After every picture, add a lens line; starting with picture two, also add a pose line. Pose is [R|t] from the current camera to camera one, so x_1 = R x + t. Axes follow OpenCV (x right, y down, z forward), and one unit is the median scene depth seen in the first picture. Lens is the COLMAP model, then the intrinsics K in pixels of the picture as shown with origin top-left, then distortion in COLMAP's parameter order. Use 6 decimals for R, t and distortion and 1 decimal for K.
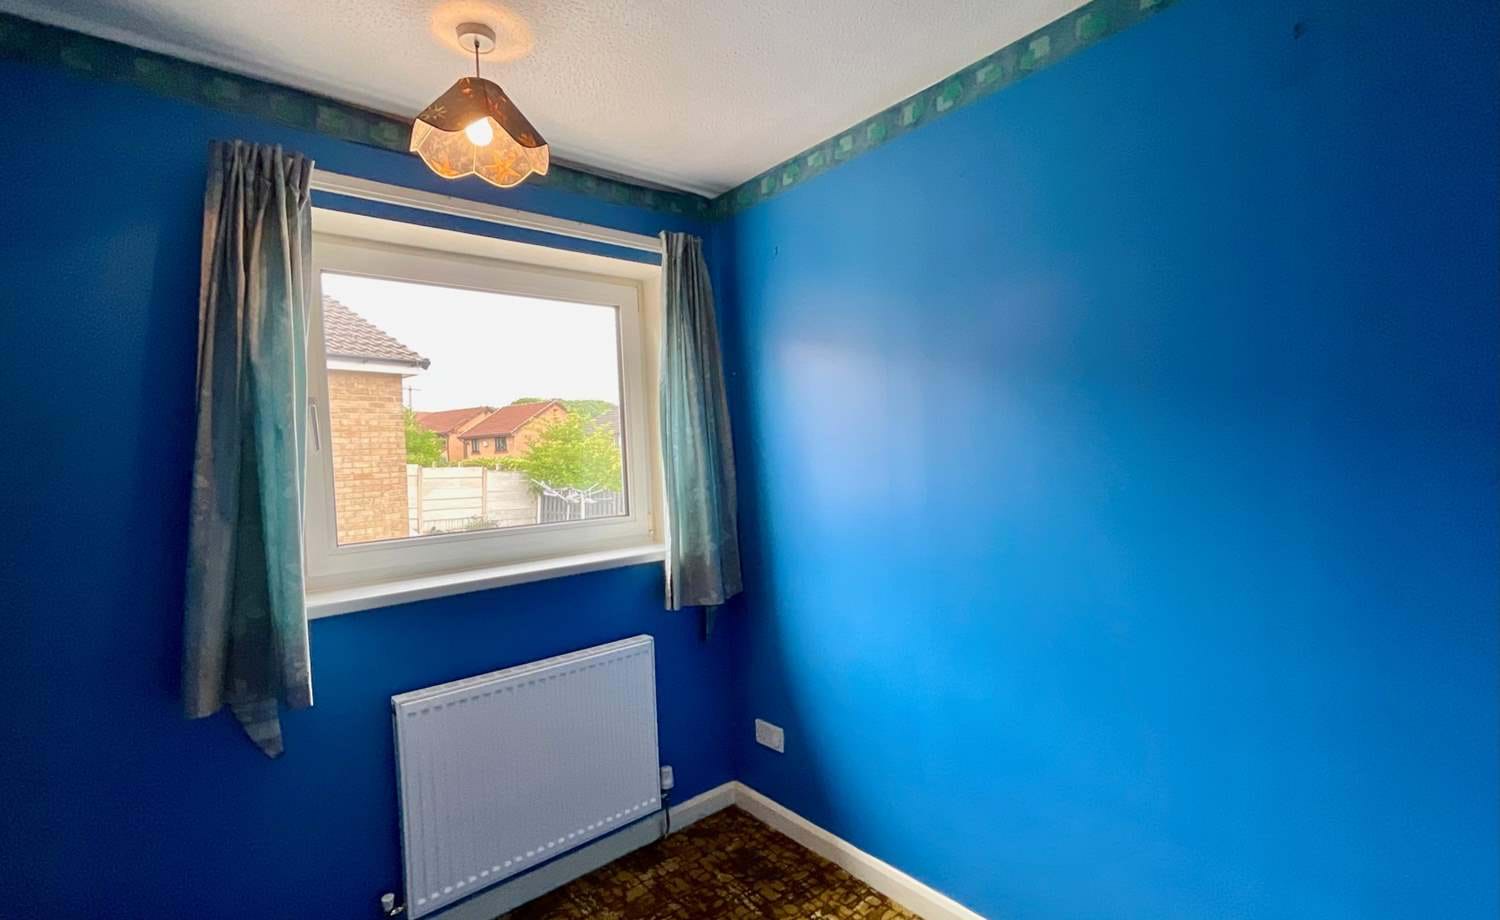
lens RADIAL K [[590.6, 0, 753.7], [0, 590.6, 455.8], [0, 0, 1]] dist [-0.000399, 0.000052]
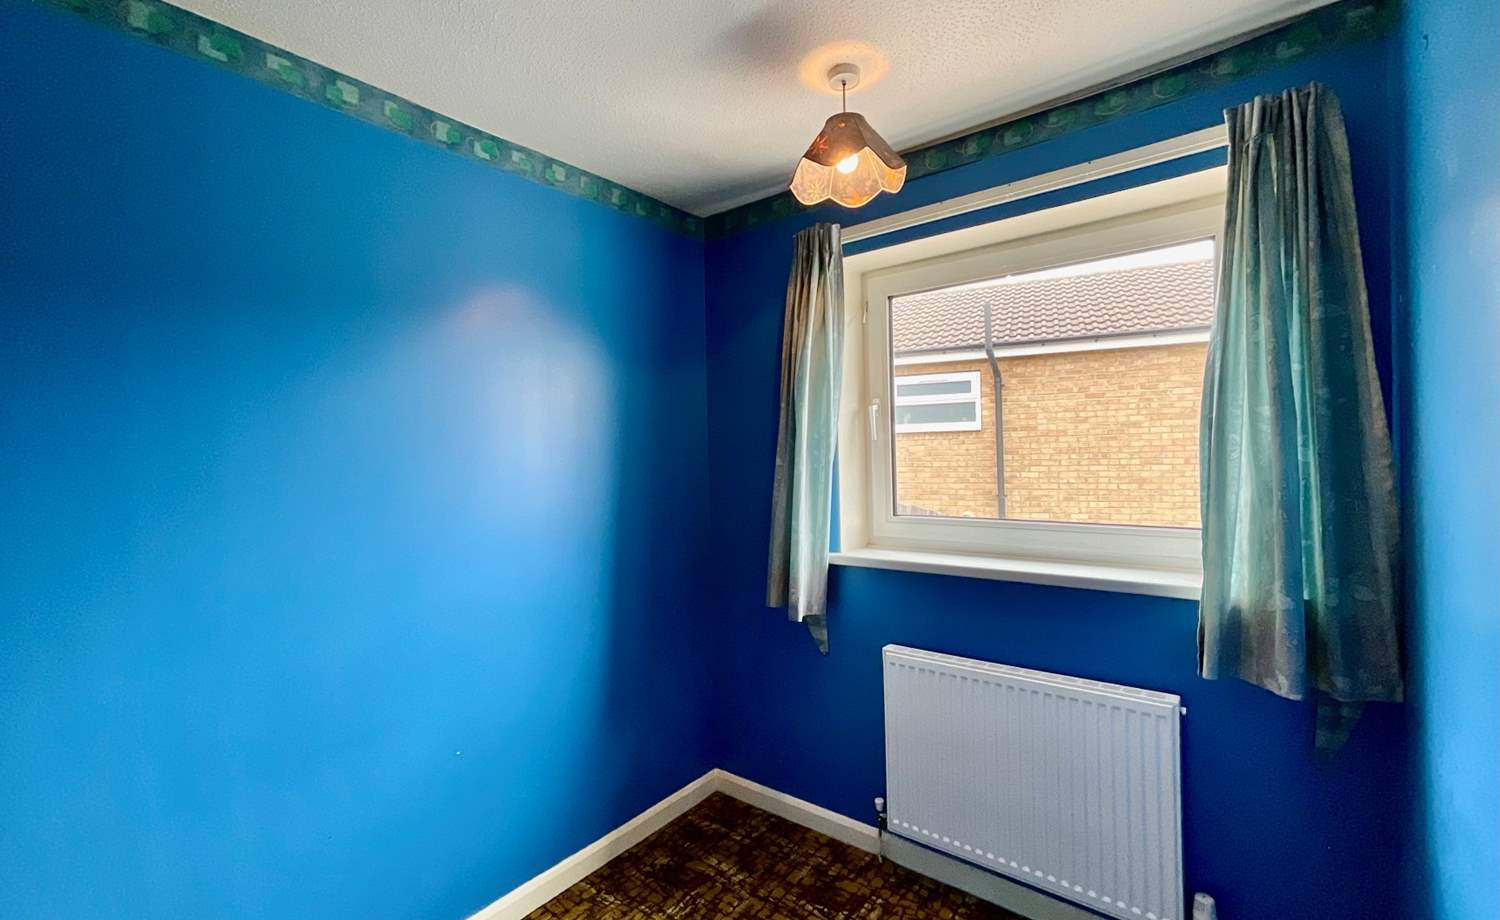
lens RADIAL K [[619.3, 0, 750.0], [0, 619.3, 460.0], [0, 0, 1]] dist [0.000613, -0.000009]
pose [[0.261669, 0.042380, -0.964227, 0.480558], [0.001206, 0.999020, 0.044236, -0.024463], [0.965157, -0.012738, 0.261361, 0.362874]]
